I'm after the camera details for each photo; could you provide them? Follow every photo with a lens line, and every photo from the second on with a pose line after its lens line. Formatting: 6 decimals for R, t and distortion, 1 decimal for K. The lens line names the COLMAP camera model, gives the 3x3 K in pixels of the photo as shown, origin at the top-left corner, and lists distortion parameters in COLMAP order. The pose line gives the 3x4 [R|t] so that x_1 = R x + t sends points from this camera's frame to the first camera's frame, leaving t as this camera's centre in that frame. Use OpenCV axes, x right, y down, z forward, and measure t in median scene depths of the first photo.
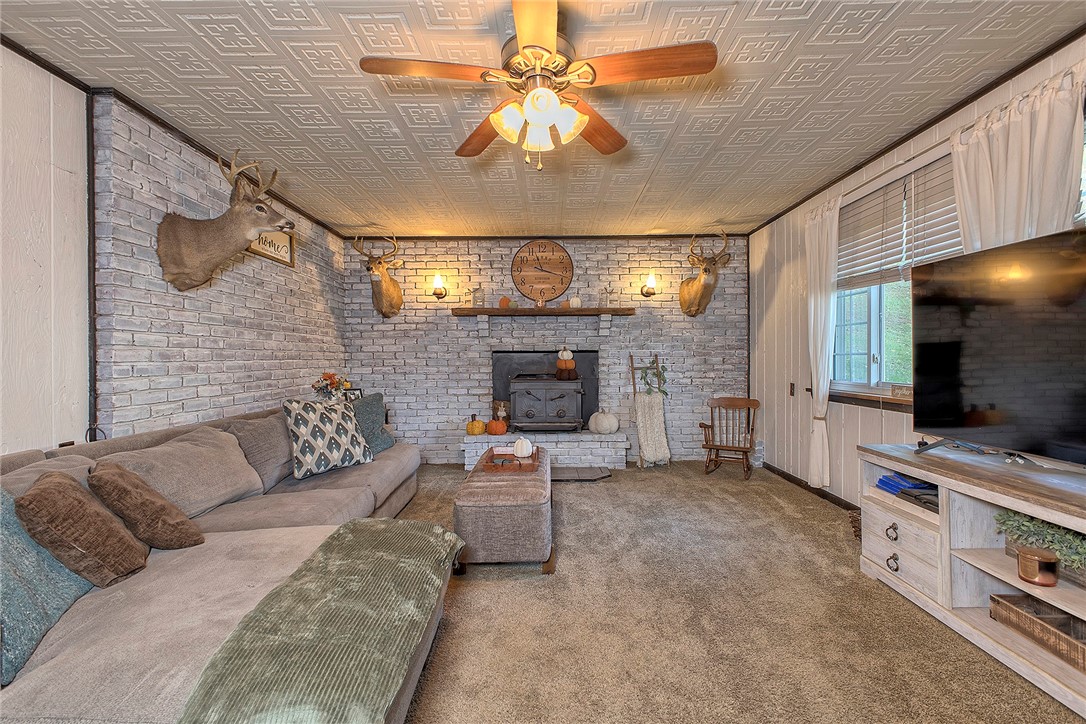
lens RADIAL K [[467.7, 0, 541.9], [0, 467.7, 359.5], [0, 0, 1]] dist [0.005077, -0.000152]
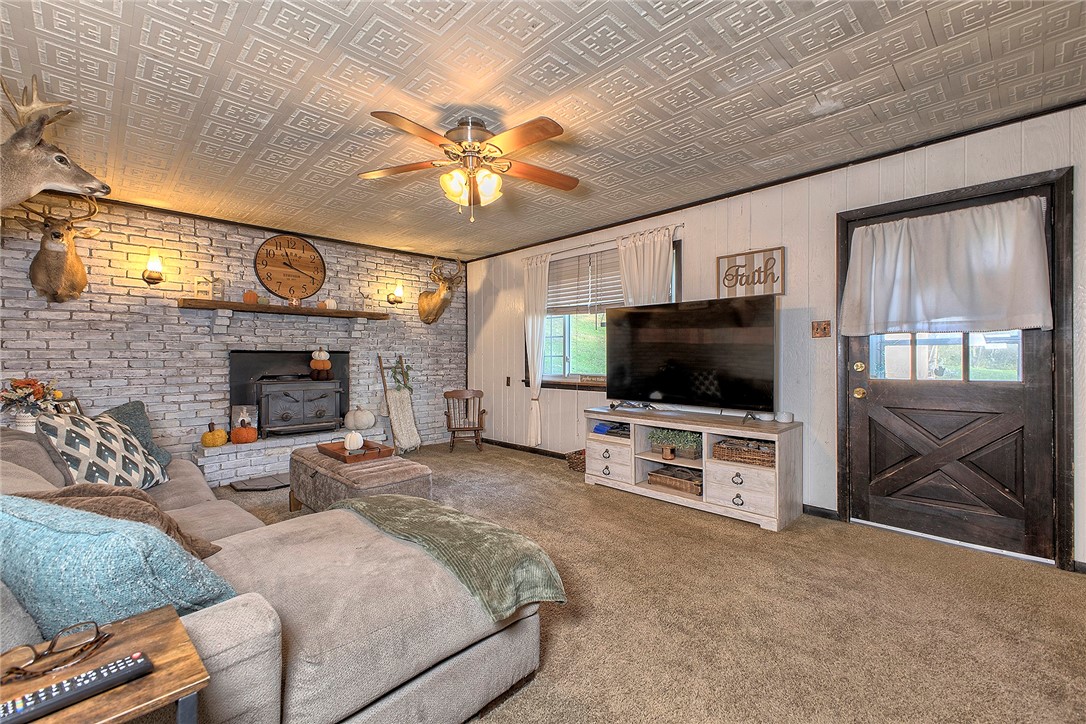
lens RADIAL K [[467.7, 0, 545.2], [0, 467.7, 361.2], [0, 0, 1]] dist [0.005077, -0.000152]
pose [[0.703561, -0.000904, 0.710634, -0.331823], [0.000636, 1.000000, 0.000643, 0.002243], [-0.710634, -0.000001, 0.703562, -0.051226]]
